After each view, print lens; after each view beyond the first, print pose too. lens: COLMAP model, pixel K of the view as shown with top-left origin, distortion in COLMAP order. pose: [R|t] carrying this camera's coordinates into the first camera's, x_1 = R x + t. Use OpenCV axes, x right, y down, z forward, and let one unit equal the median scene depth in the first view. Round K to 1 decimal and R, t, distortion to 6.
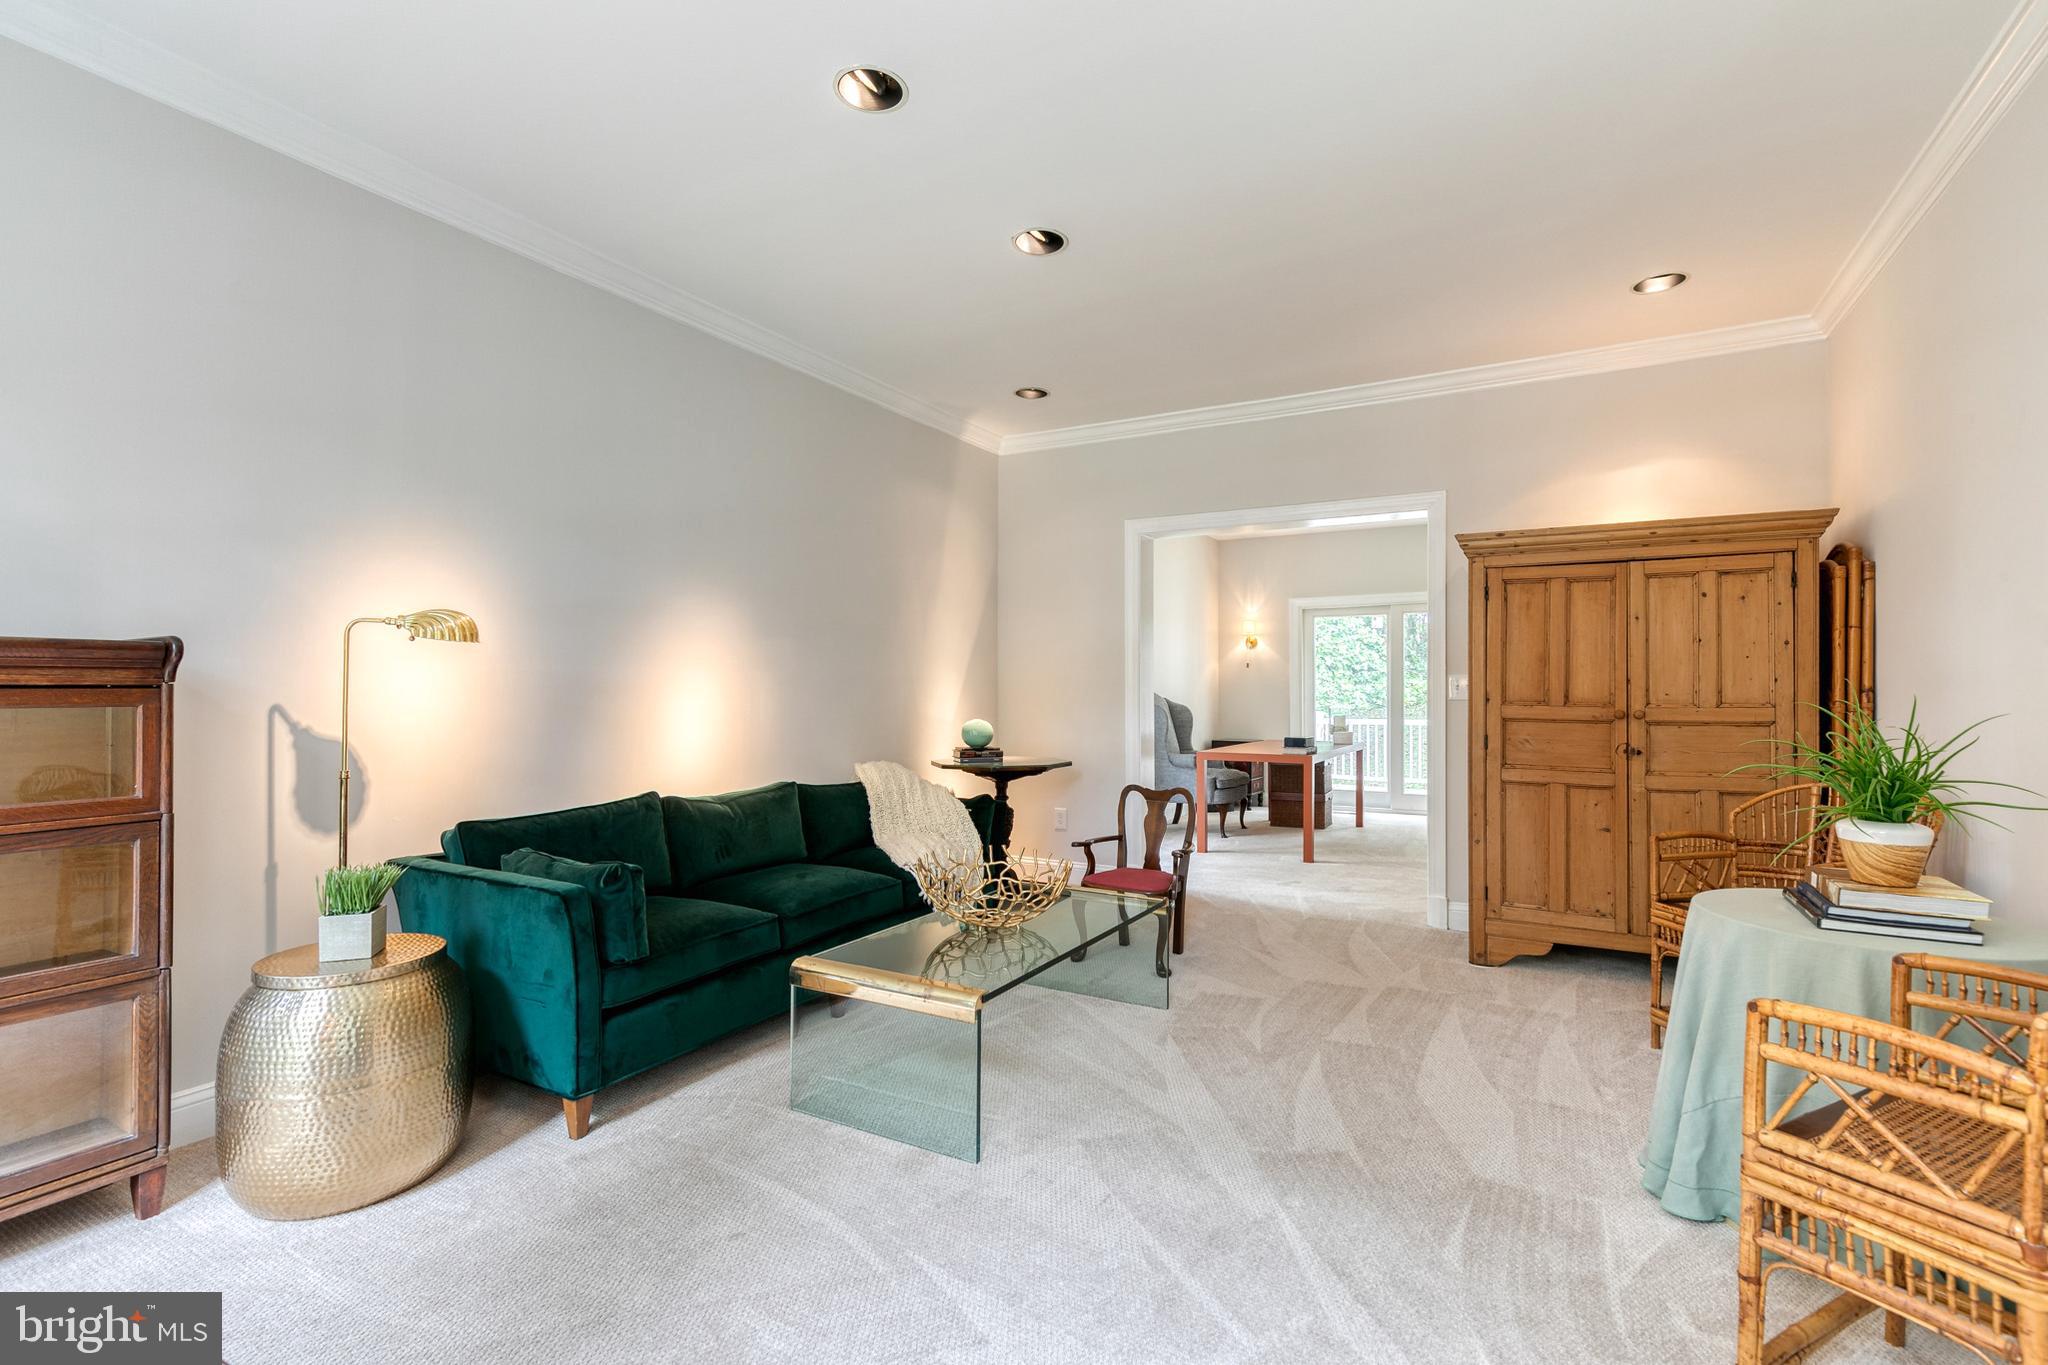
lens RADIAL K [[935.9, 0, 1029.8], [0, 935.9, 683.5], [0, 0, 1]] dist [0.006882, -0.000067]
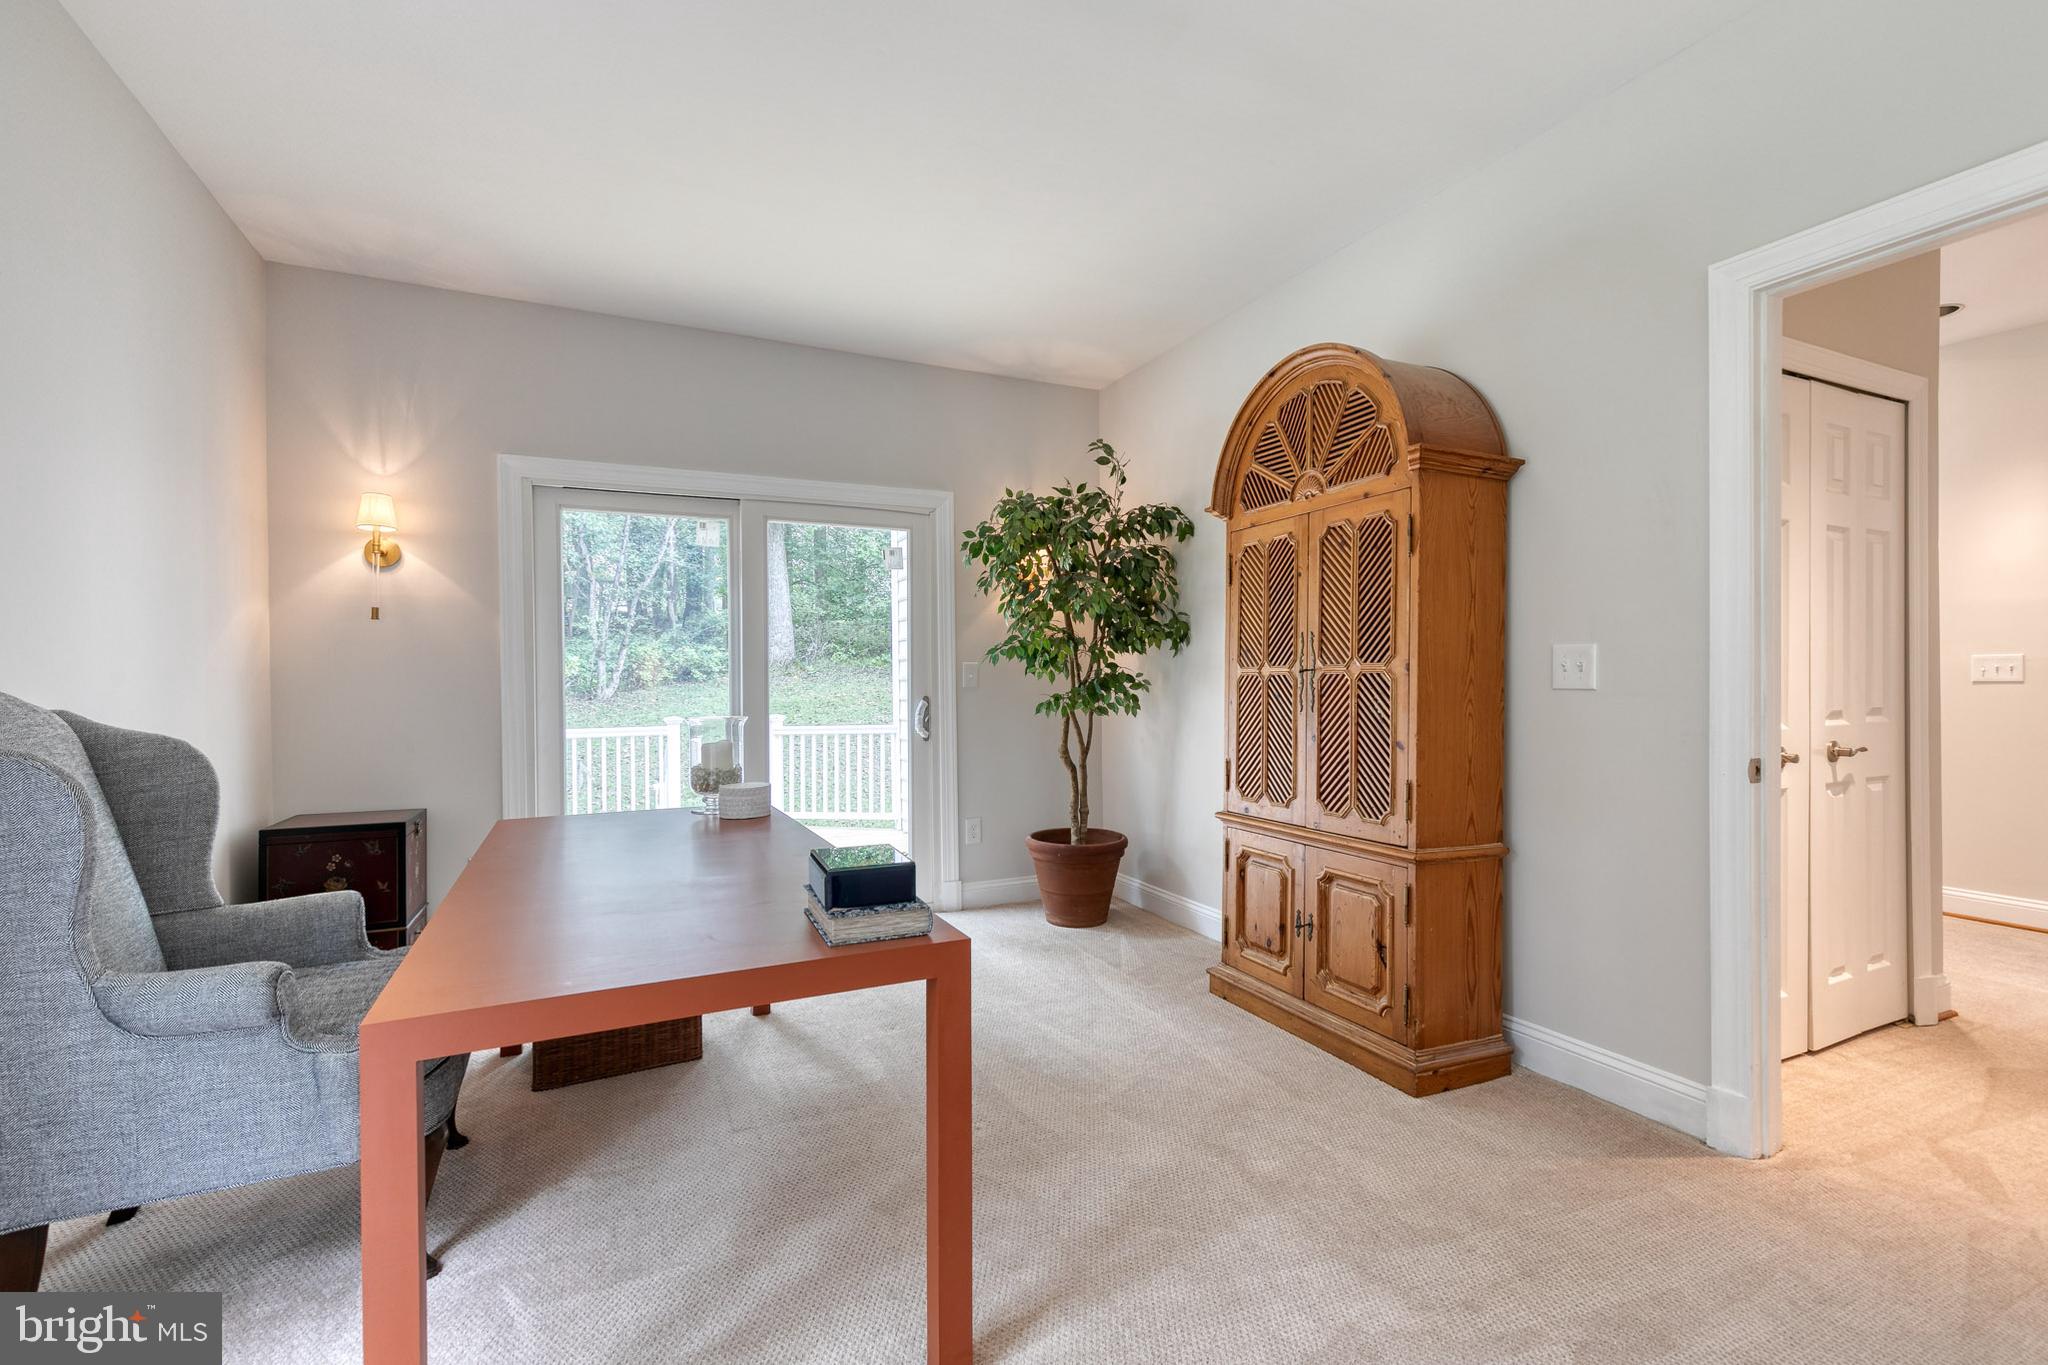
lens RADIAL K [[918.0, 0, 1024.0], [0, 918.0, 682.5], [0, 0, 1]] dist [0.000043, -0.000159]
pose [[0.578969, -0.010946, 0.815276, 0.082045], [0.002592, 0.999930, 0.011584, 0.004736], [-0.815345, -0.004593, 0.578957, 0.572602]]
